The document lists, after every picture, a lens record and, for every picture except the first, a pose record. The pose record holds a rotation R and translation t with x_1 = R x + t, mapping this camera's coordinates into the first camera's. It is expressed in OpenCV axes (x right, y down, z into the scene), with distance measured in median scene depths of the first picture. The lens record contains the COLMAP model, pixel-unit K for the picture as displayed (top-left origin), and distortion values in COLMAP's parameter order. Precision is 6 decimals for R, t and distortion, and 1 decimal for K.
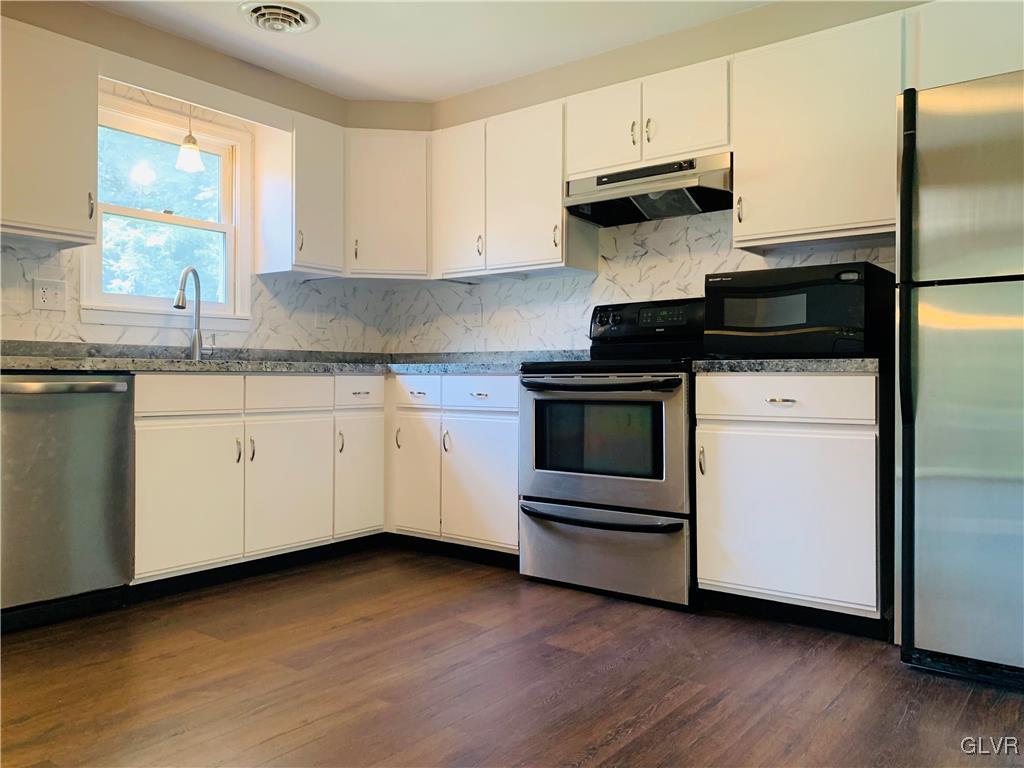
lens RADIAL K [[785.8, 0, 525.0], [0, 785.8, 382.9], [0, 0, 1]] dist [0.033974, -0.068276]
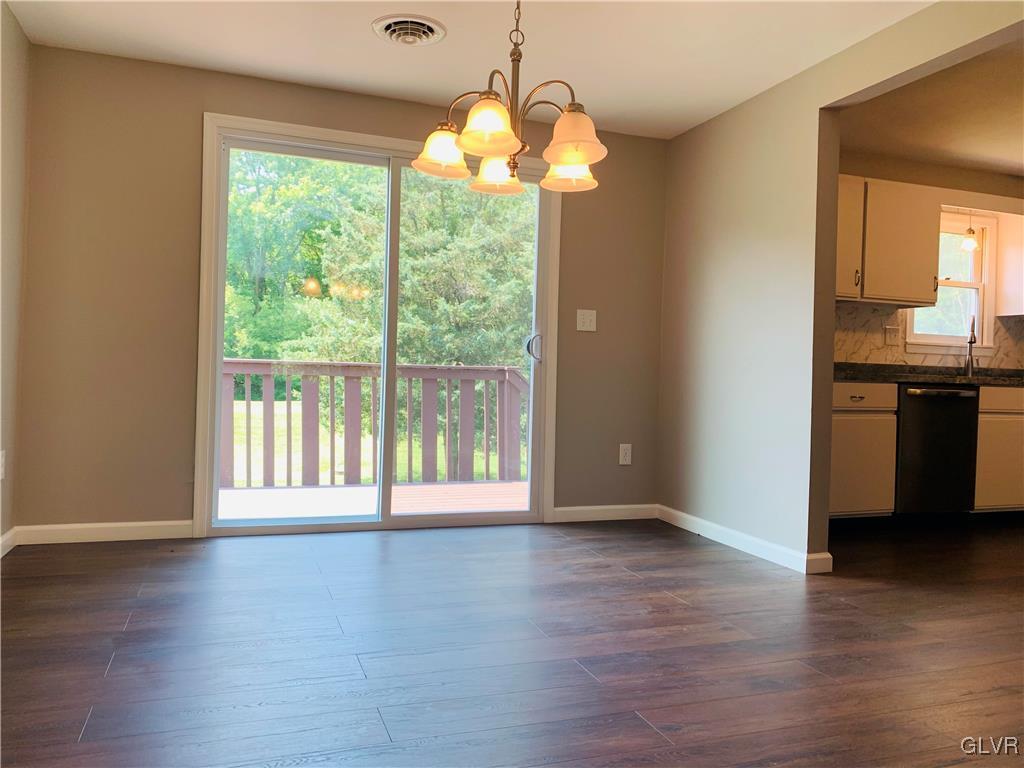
lens RADIAL K [[775.1, 0, 511.3], [0, 775.1, 379.0], [0, 0, 1]] dist [0.011071, -0.008473]
pose [[0.836388, 0.025340, -0.547551, -0.338251], [-0.029174, 0.999573, 0.001696, -0.000353], [0.547361, 0.014556, 0.836770, -0.740622]]
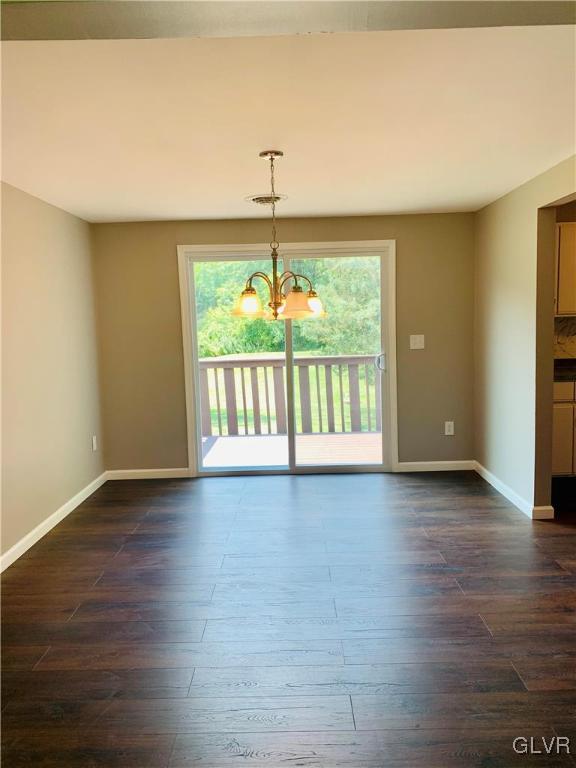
lens RADIAL K [[581.3, 0, 286.7], [0, 581.3, 381.3], [0, 0, 1]] dist [0.008088, -0.041723]
pose [[0.594760, 0.065307, -0.801246, 0.044181], [0.029445, 0.994256, 0.102896, -0.159618], [0.803364, -0.084791, 0.589421, -0.739857]]
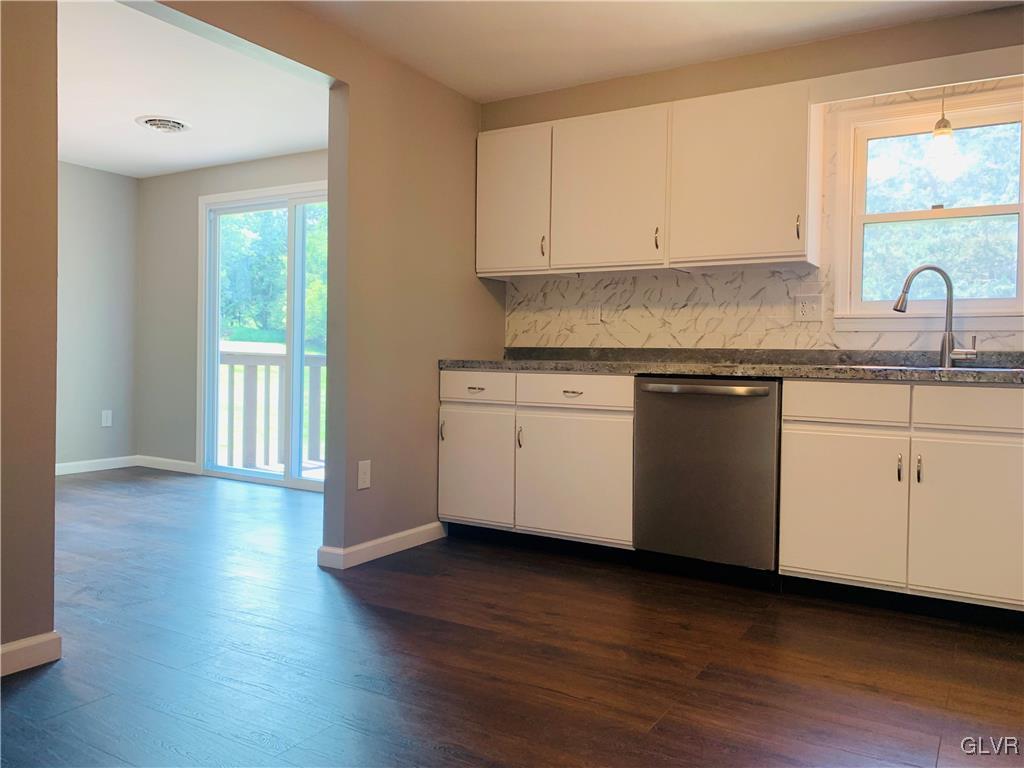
lens RADIAL K [[787.0, 0, 512.7], [0, 787.0, 374.1], [0, 0, 1]] dist [0.040103, -0.063458]
pose [[0.096104, 0.019039, -0.995189, 0.443897], [-0.023103, 0.999590, 0.016892, -0.023685], [0.995103, 0.021369, 0.096505, 0.423768]]
